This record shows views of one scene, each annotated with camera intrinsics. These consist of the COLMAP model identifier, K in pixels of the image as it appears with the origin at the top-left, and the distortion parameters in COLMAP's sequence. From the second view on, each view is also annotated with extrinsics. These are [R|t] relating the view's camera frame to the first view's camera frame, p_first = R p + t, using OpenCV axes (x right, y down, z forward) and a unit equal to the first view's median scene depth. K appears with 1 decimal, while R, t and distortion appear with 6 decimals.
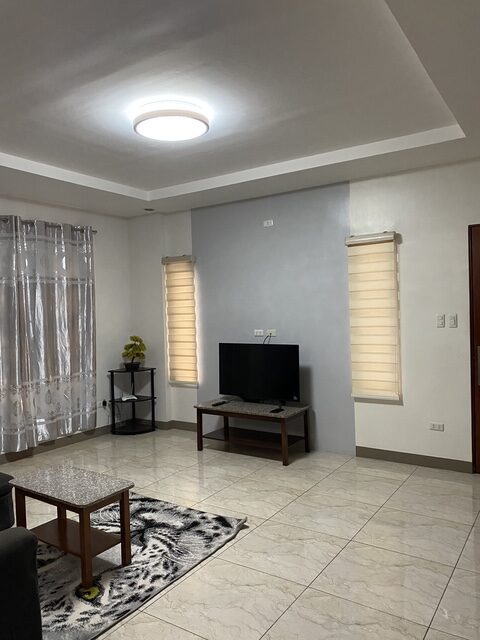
lens RADIAL K [[489.0, 0, 234.8], [0, 489.0, 324.0], [0, 0, 1]] dist [0.049522, -0.024124]
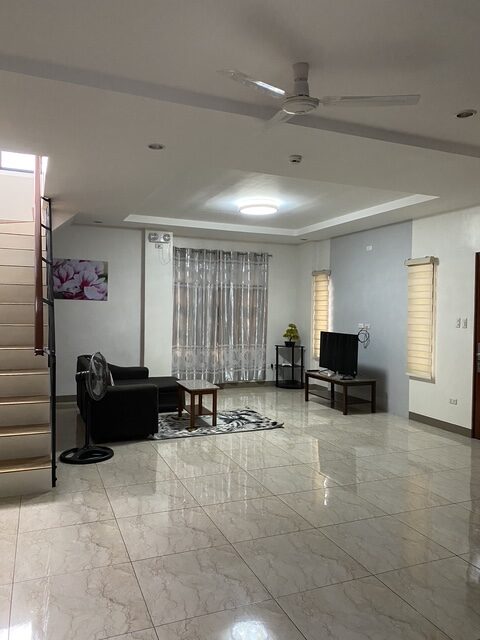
lens RADIAL K [[489.0, 0, 241.1], [0, 489.0, 318.9], [0, 0, 1]] dist [0.049522, -0.024124]
pose [[0.829712, 0.053584, -0.555614, 0.572156], [-0.055675, 0.998362, 0.013141, -0.001456], [0.555408, 0.020030, 0.831336, -0.383194]]
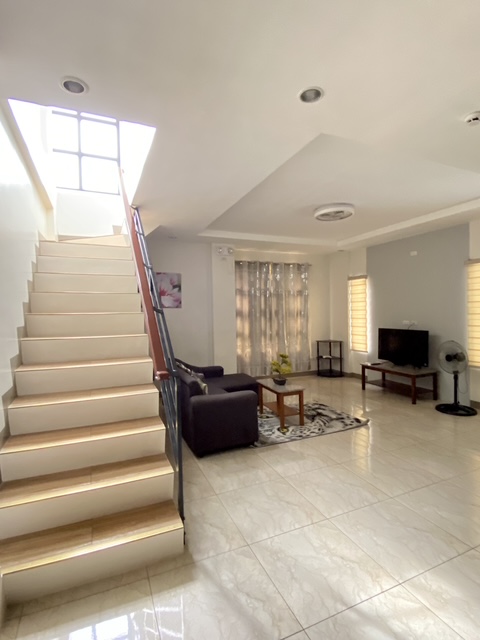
lens RADIAL K [[316.3, 0, 235.7], [0, 316.3, 322.4], [0, 0, 1]] dist [-0.006672, -0.000401]
pose [[0.832166, 0.030395, -0.553693, 0.165358], [-0.021015, 0.999508, 0.023283, 0.005761], [0.554128, -0.007740, 0.832395, -0.173788]]
